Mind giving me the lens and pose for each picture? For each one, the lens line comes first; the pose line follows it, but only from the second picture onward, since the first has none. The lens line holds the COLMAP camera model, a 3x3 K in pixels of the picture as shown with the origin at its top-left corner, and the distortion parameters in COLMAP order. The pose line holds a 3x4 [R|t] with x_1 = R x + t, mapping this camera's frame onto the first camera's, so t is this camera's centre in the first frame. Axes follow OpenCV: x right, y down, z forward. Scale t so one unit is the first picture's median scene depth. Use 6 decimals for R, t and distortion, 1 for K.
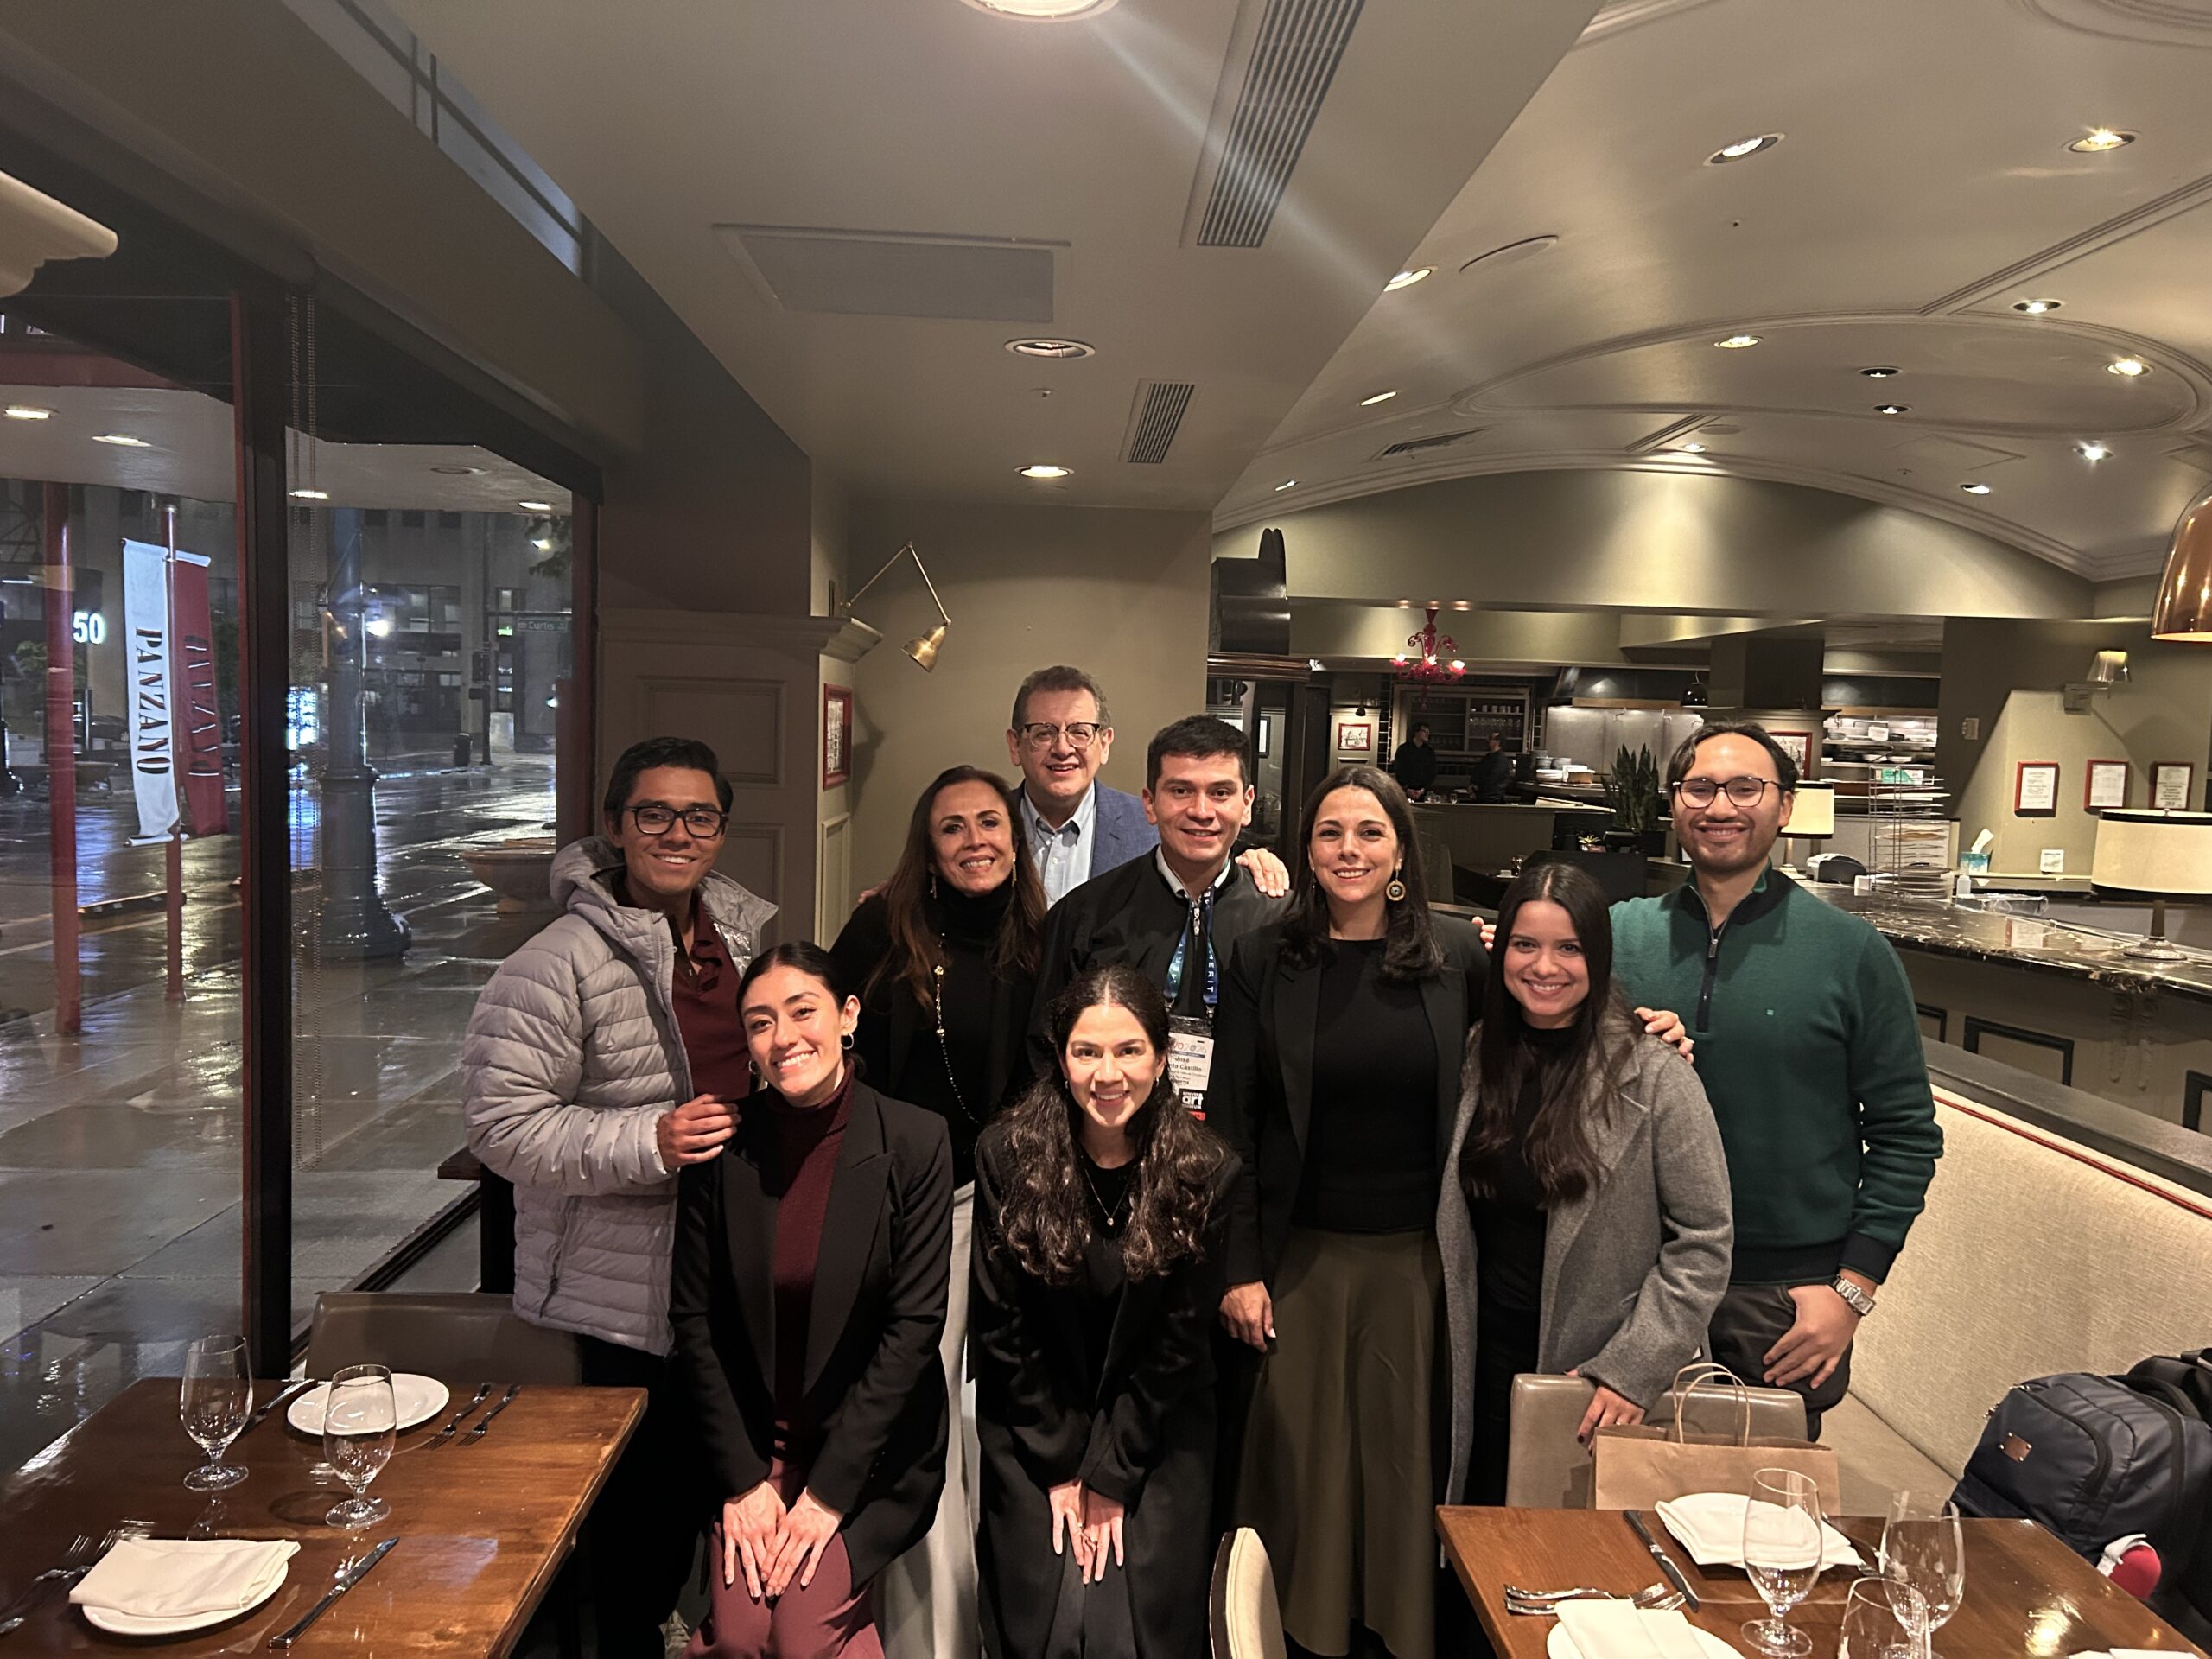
lens RADIAL K [[1703.3, 0, 1096.5], [0, 1703.3, 841.0], [0, 0, 1]] dist [0.069818, 0.000151]
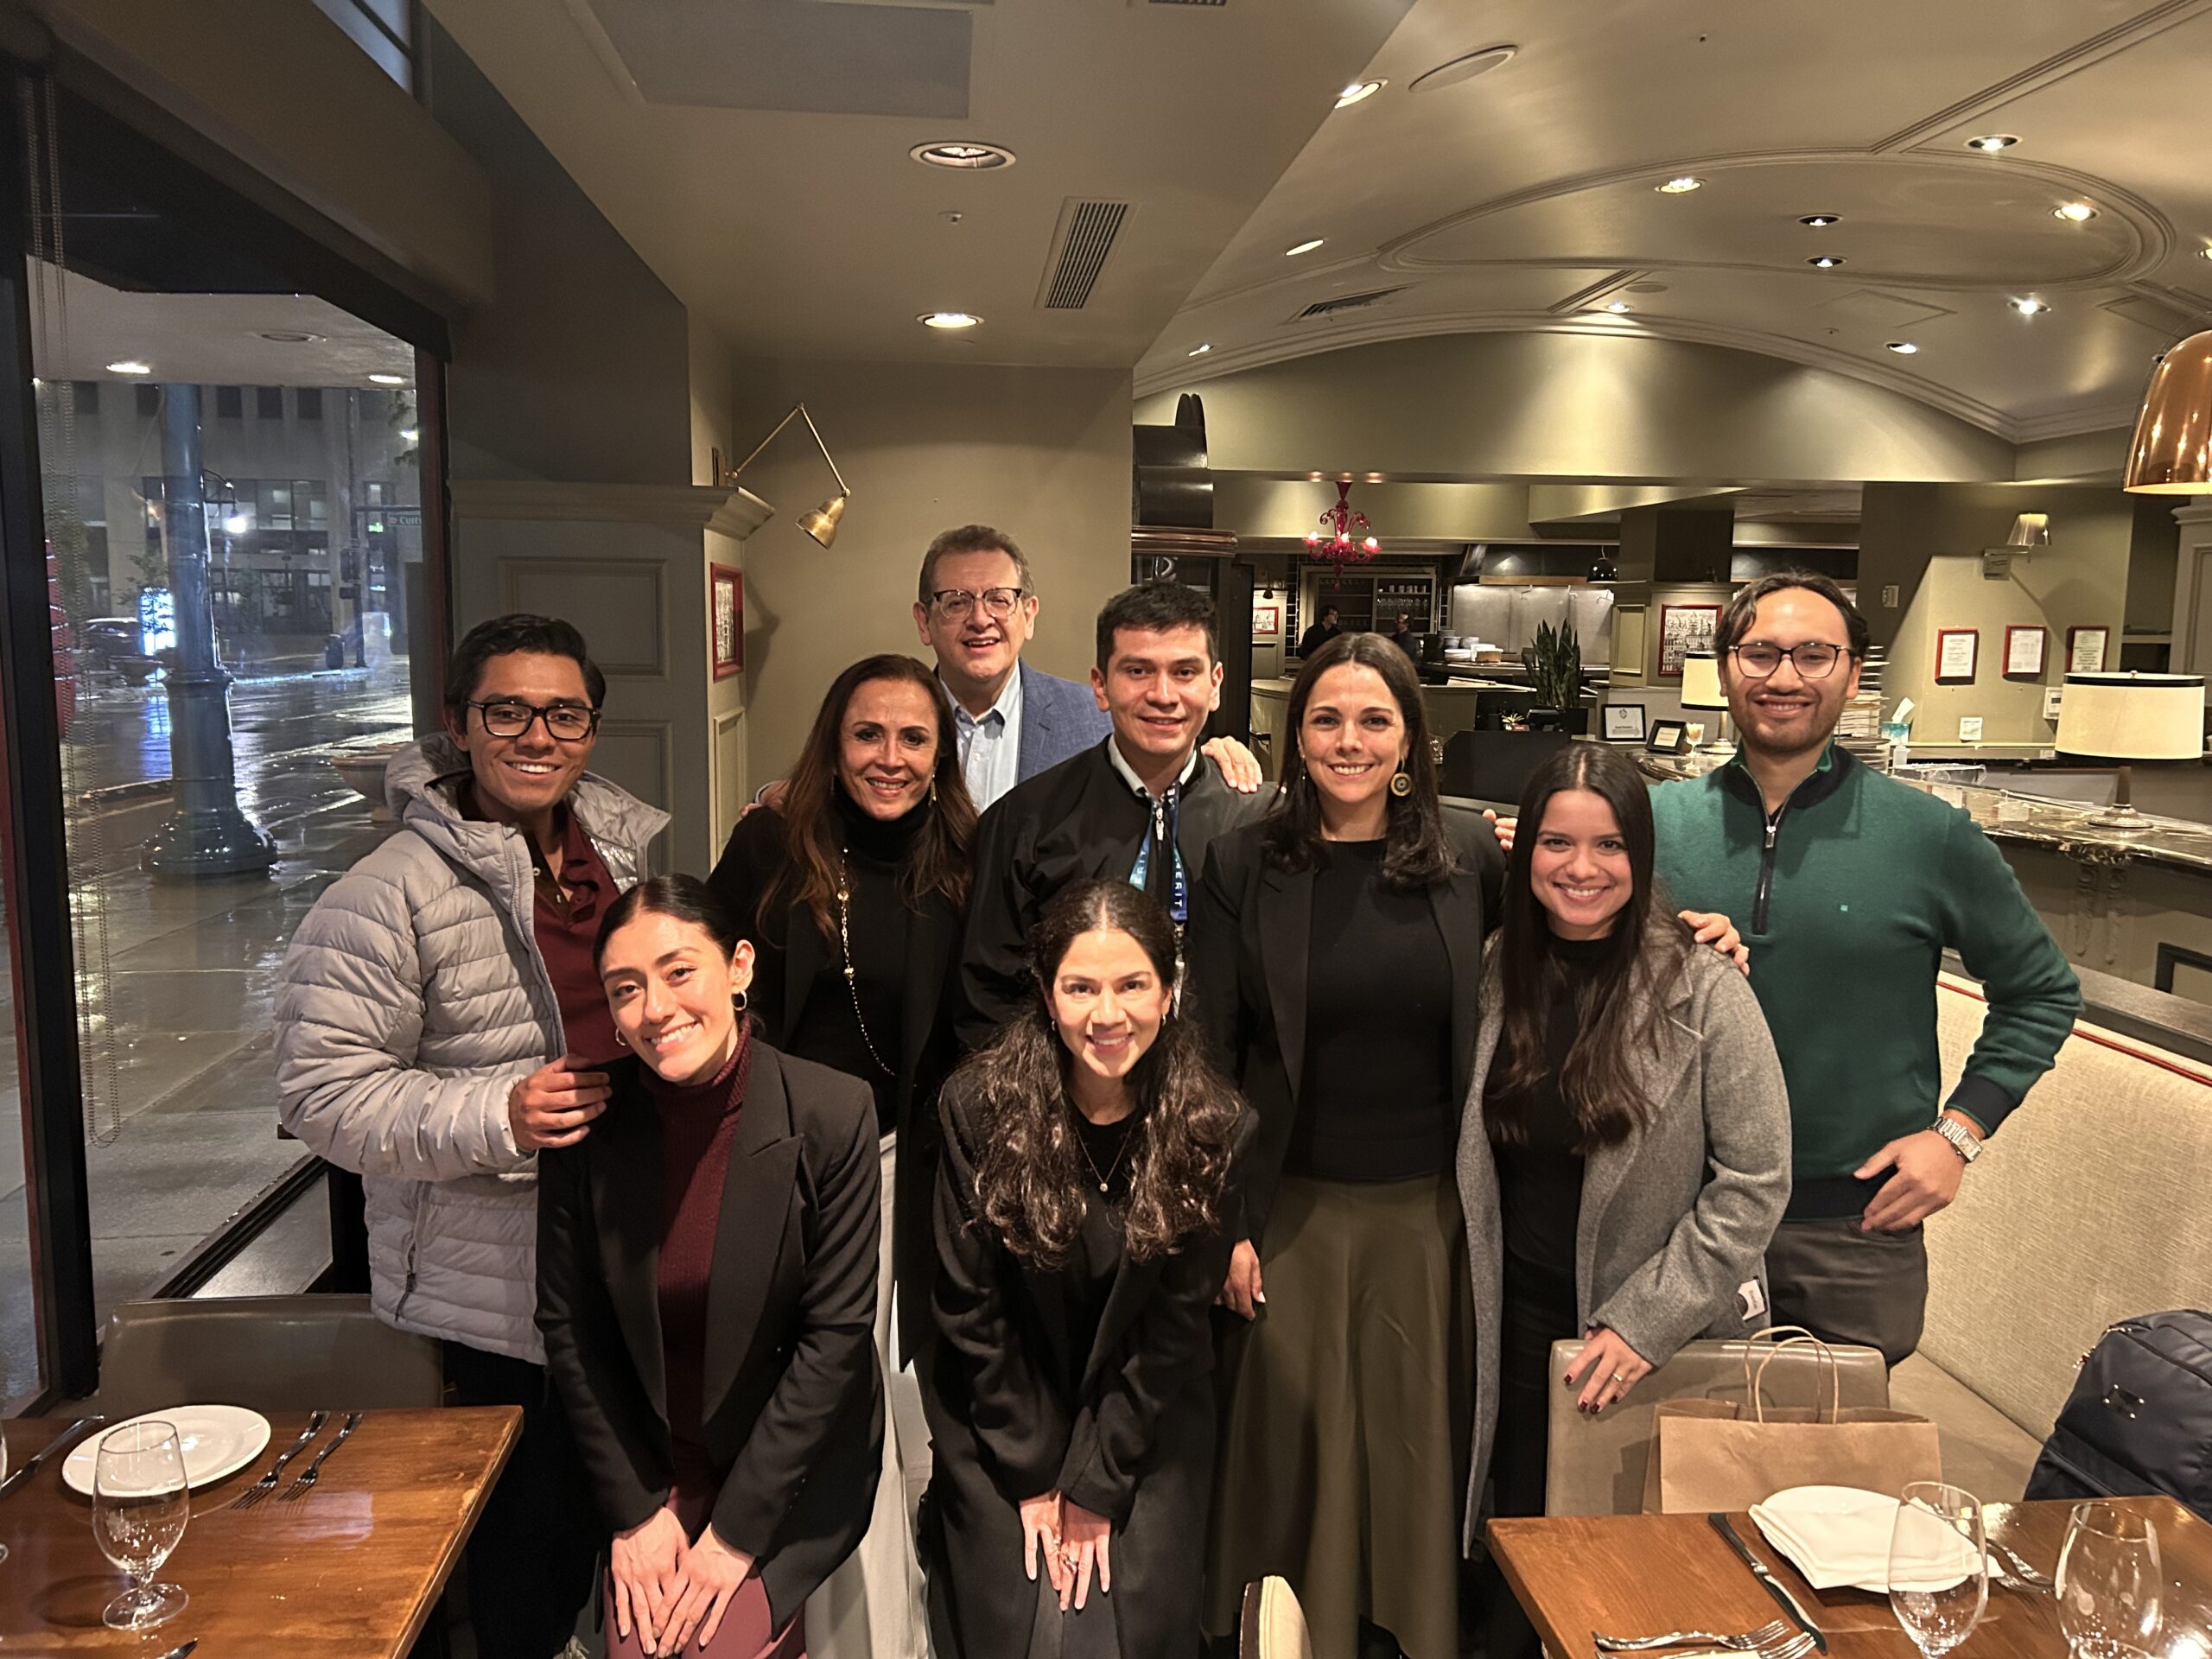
lens RADIAL K [[1667.4, 0, 1106.0], [0, 1667.4, 829.5], [0, 0, 1]] dist [0.043331, -0.004186]
pose [[0.997396, -0.027315, 0.066753, -0.015908], [0.023327, 0.997937, 0.059819, -0.000394], [-0.068250, -0.058106, 0.995975, 0.110659]]
